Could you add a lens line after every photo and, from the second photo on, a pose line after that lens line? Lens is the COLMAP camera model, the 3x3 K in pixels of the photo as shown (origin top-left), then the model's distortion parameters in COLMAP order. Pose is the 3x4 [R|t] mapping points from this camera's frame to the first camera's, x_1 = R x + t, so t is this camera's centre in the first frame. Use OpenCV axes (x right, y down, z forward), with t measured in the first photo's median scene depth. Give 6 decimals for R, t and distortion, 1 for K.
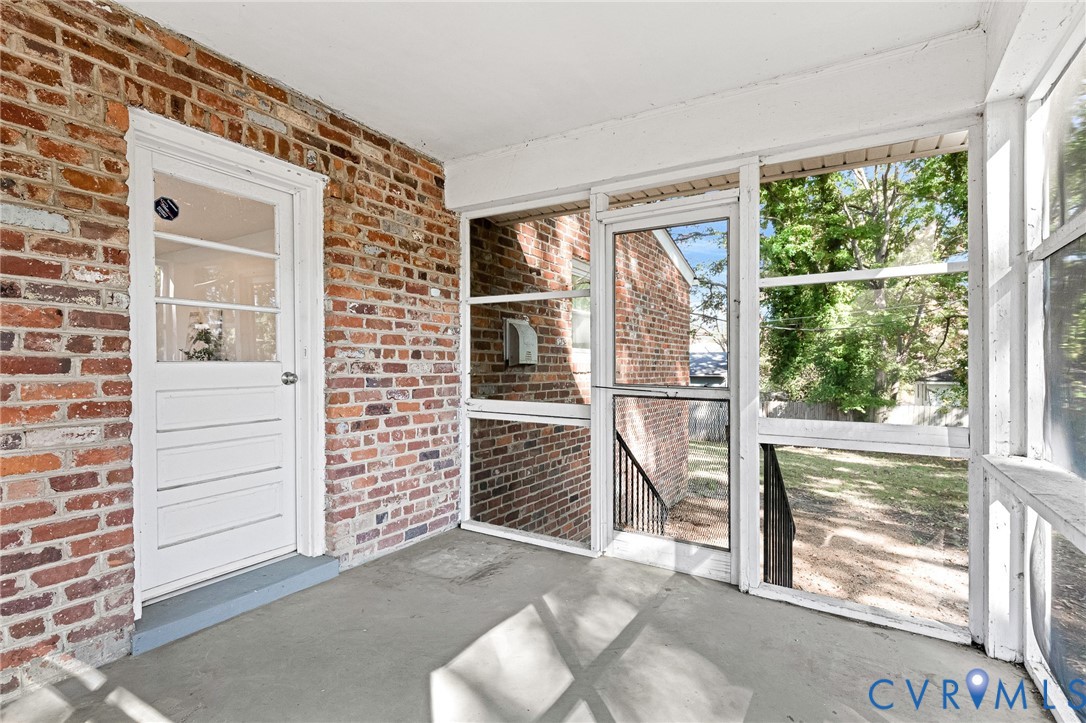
lens RADIAL K [[525.5, 0, 533.0], [0, 525.5, 365.0], [0, 0, 1]] dist [0.013950, -0.000985]
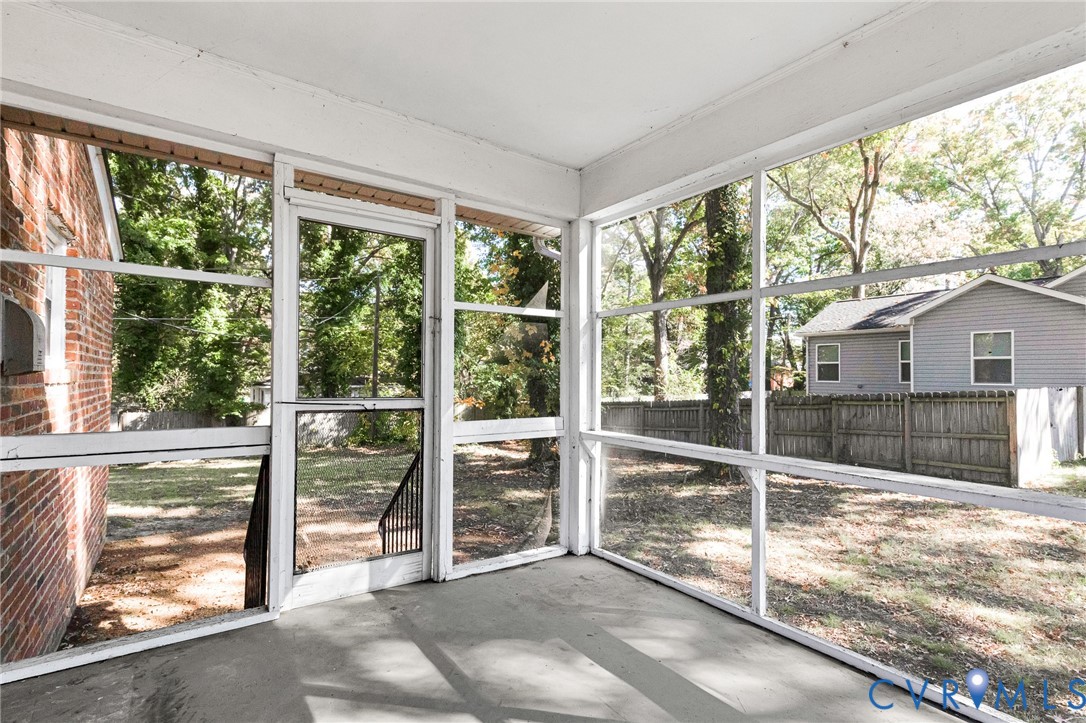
lens RADIAL K [[525.5, 0, 540.5], [0, 525.5, 362.2], [0, 0, 1]] dist [0.013950, -0.000985]
pose [[0.390501, 0.022797, 0.920320, -0.279428], [-0.009202, 0.999740, -0.020860, -0.004383], [-0.920557, -0.000323, 0.390609, 0.193607]]
